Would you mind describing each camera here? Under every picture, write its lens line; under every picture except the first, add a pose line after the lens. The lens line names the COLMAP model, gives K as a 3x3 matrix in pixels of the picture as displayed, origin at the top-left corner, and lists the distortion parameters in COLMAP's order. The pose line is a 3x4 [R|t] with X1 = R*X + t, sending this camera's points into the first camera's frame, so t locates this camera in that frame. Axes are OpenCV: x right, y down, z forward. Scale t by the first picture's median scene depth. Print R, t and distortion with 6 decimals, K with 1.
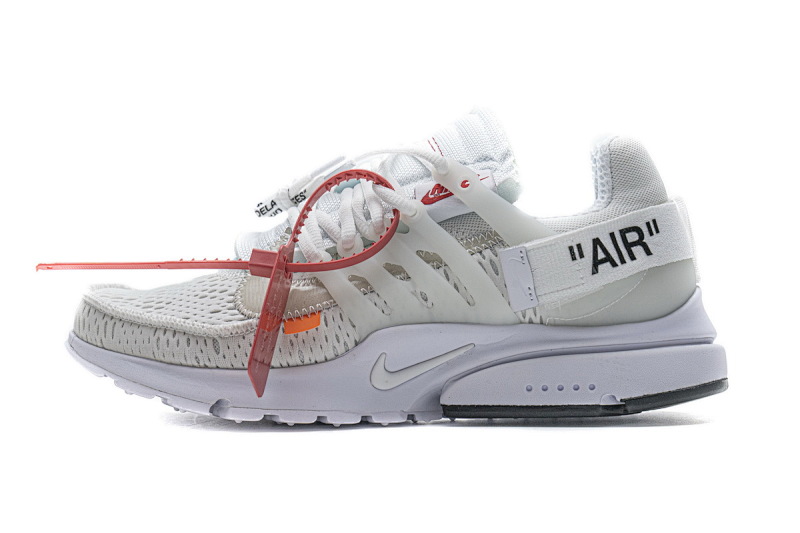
lens RADIAL K [[1605.7, 0, 400.0], [0, 1605.7, 266.5], [0, 0, 1]] dist [0.259910, 0.339920]
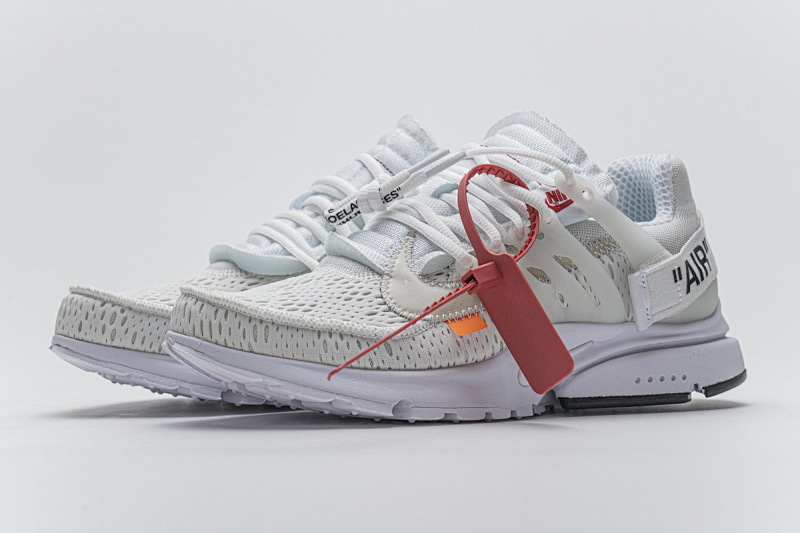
lens RADIAL K [[1605.7, 0, 400.0], [0, 1605.7, 266.5], [0, 0, 1]] dist [0.259910, 0.339920]
pose [[0.850759, 0.003950, 0.525542, -0.641283], [-0.008128, 0.999951, 0.005642, -0.007764], [-0.525494, -0.009072, 0.850749, 0.135292]]
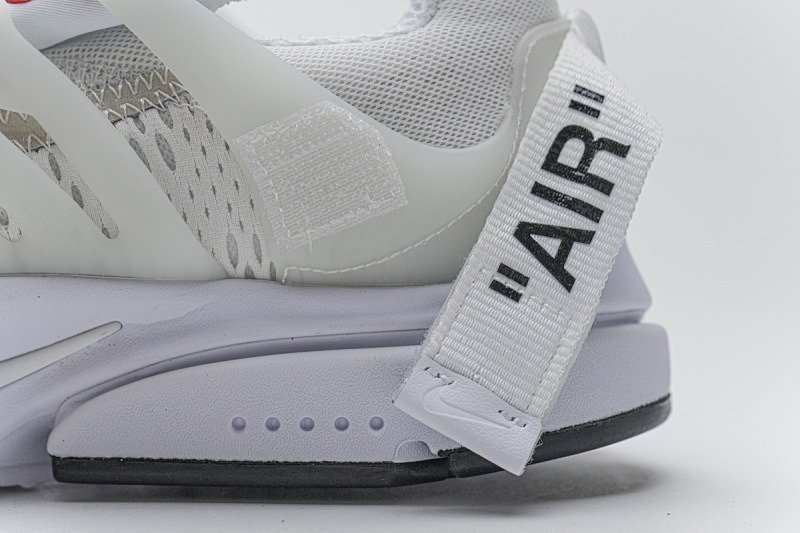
lens RADIAL K [[1628.2, 0, 400.0], [0, 1628.2, 266.5], [0, 0, 1]] dist [0.208795, 0.191890]
pose [[0.997809, 0.018011, 0.063667, 0.094266], [-0.024049, 0.995151, 0.095374, -0.012668], [-0.061641, -0.096696, 0.993403, 0.542980]]
